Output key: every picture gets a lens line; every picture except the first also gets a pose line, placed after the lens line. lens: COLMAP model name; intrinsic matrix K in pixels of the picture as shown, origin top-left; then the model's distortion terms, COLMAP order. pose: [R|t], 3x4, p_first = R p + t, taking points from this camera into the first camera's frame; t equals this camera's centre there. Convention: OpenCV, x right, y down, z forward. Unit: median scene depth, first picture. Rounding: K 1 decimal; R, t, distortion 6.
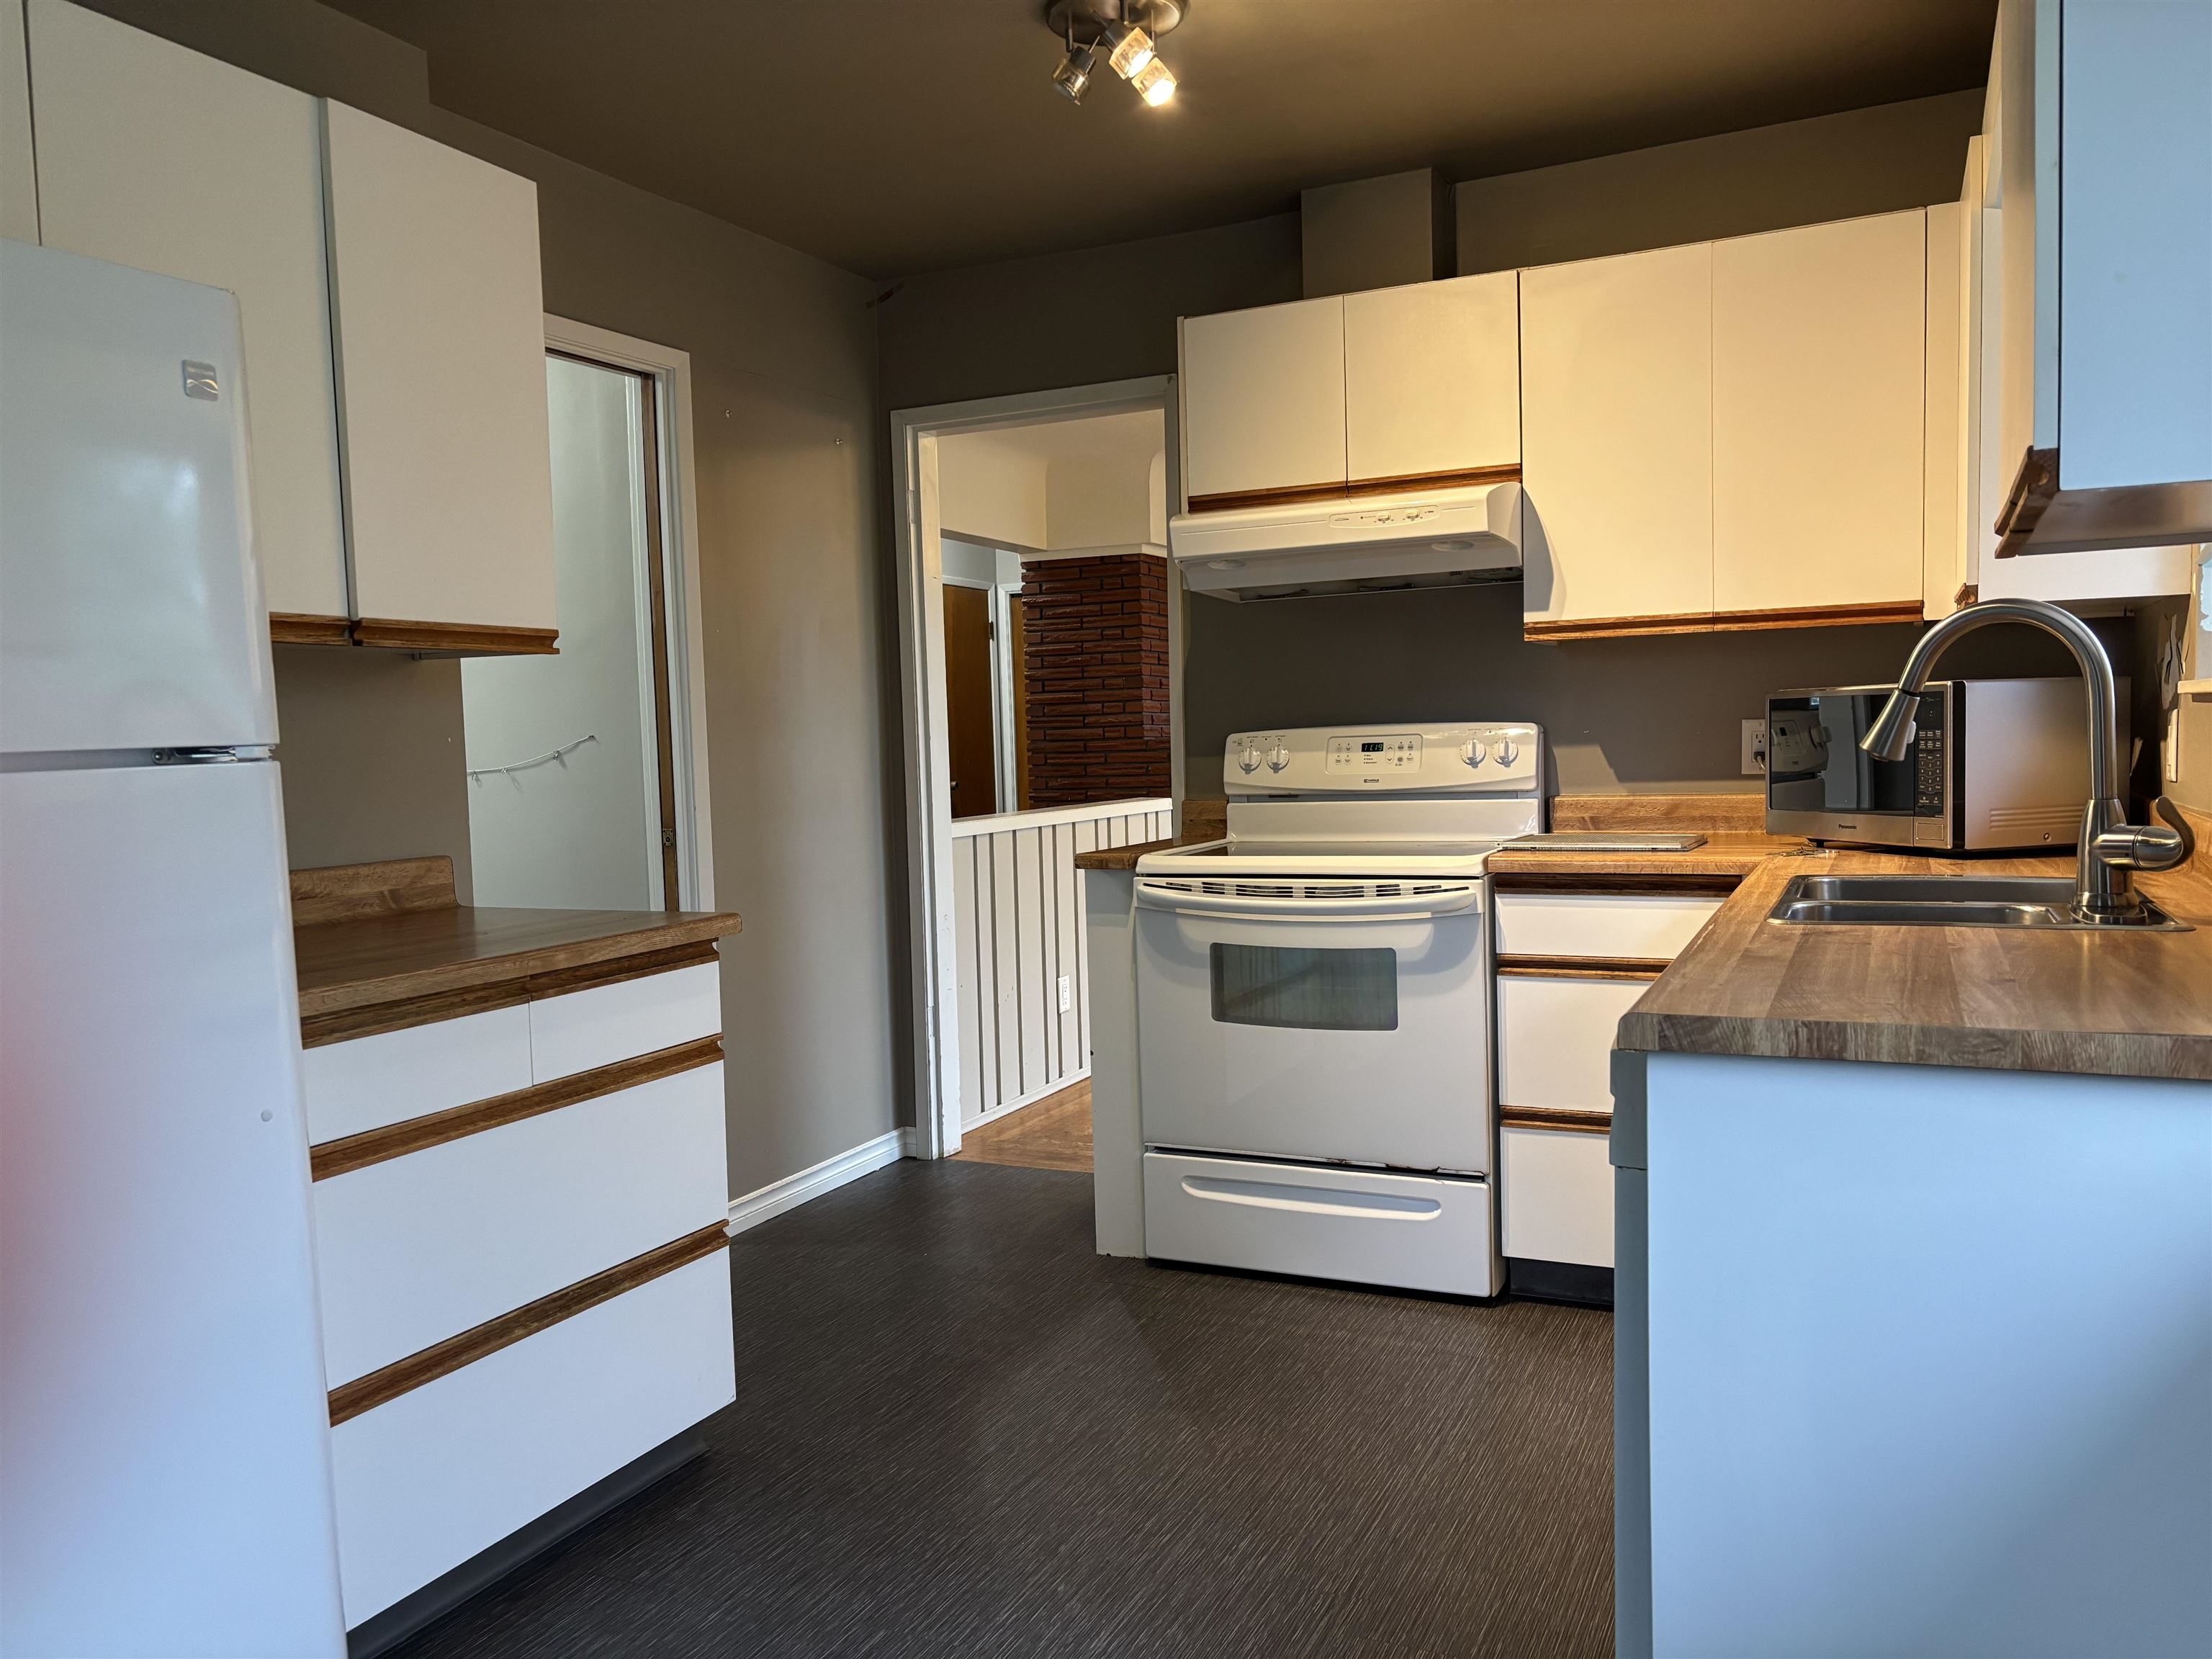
lens RADIAL K [[1657.3, 0, 1106.0], [0, 1657.3, 829.5], [0, 0, 1]] dist [0.066487, -0.065055]
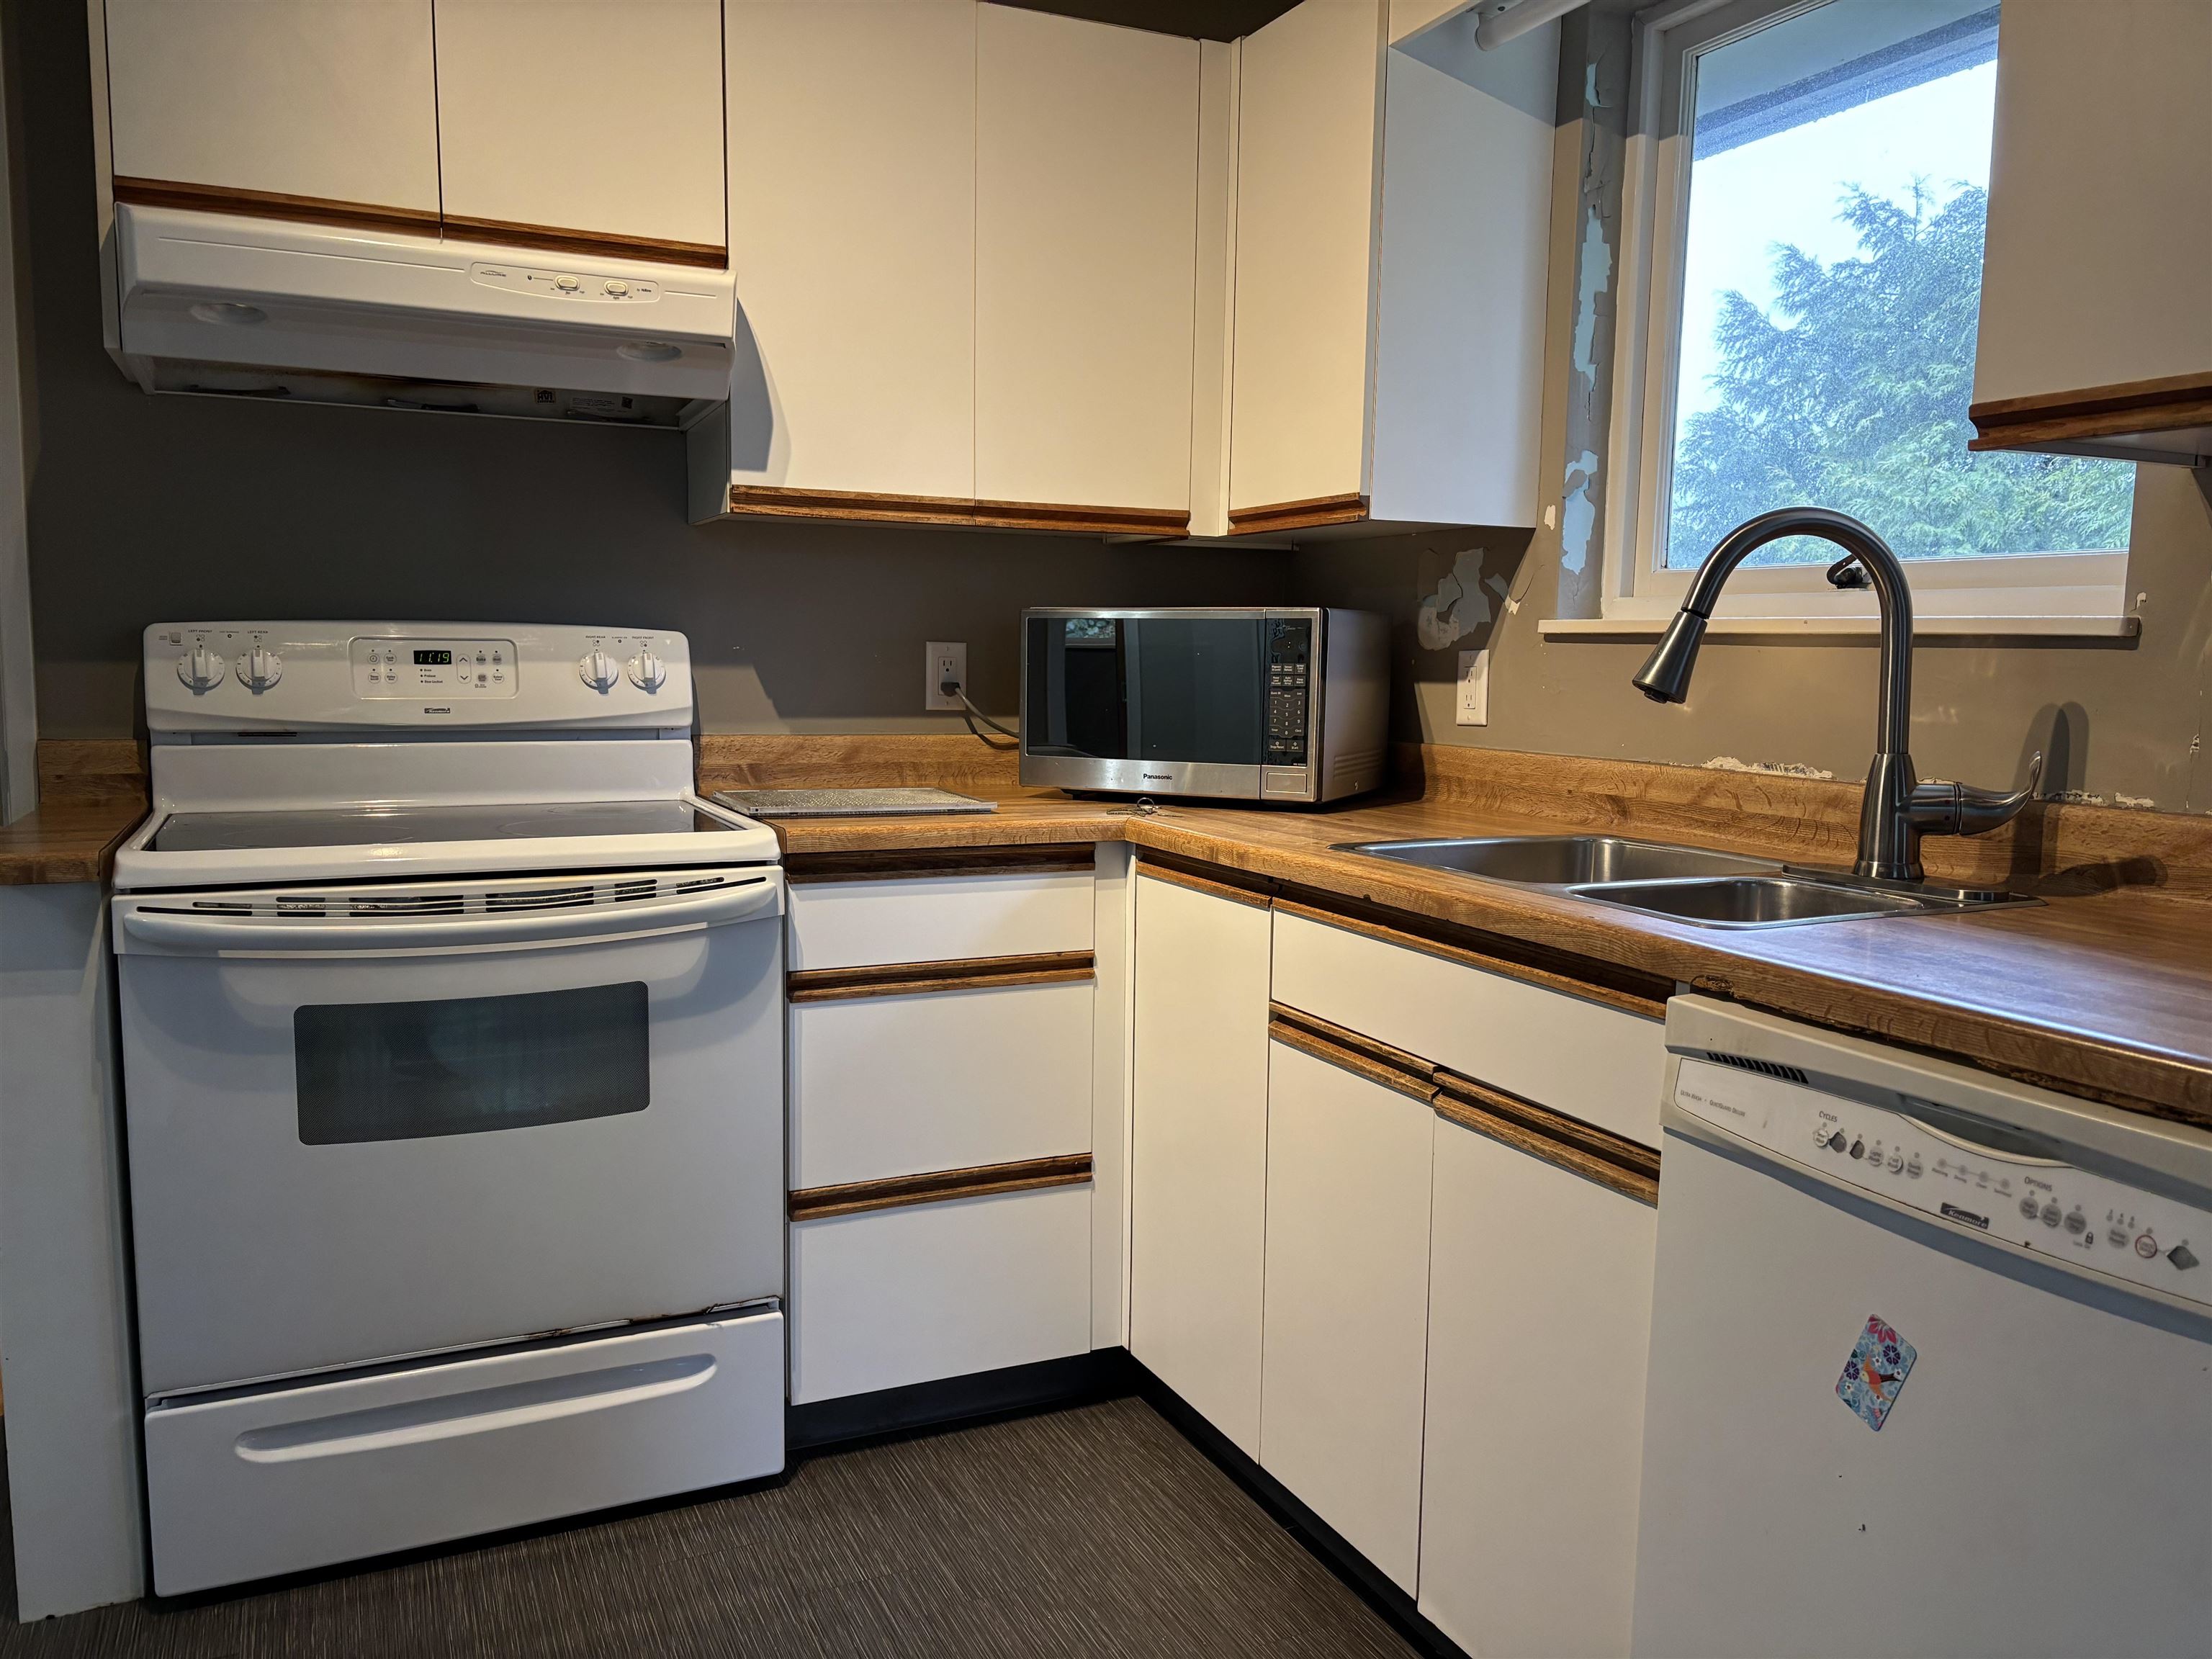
lens RADIAL K [[1693.0, 0, 1110.8], [0, 1693.0, 836.6], [0, 0, 1]] dist [0.068959, -0.072978]
pose [[0.634305, -0.048668, 0.771549, -0.214196], [0.009959, 0.998448, 0.054793, -0.017290], [-0.773019, -0.027071, 0.633805, 0.460184]]
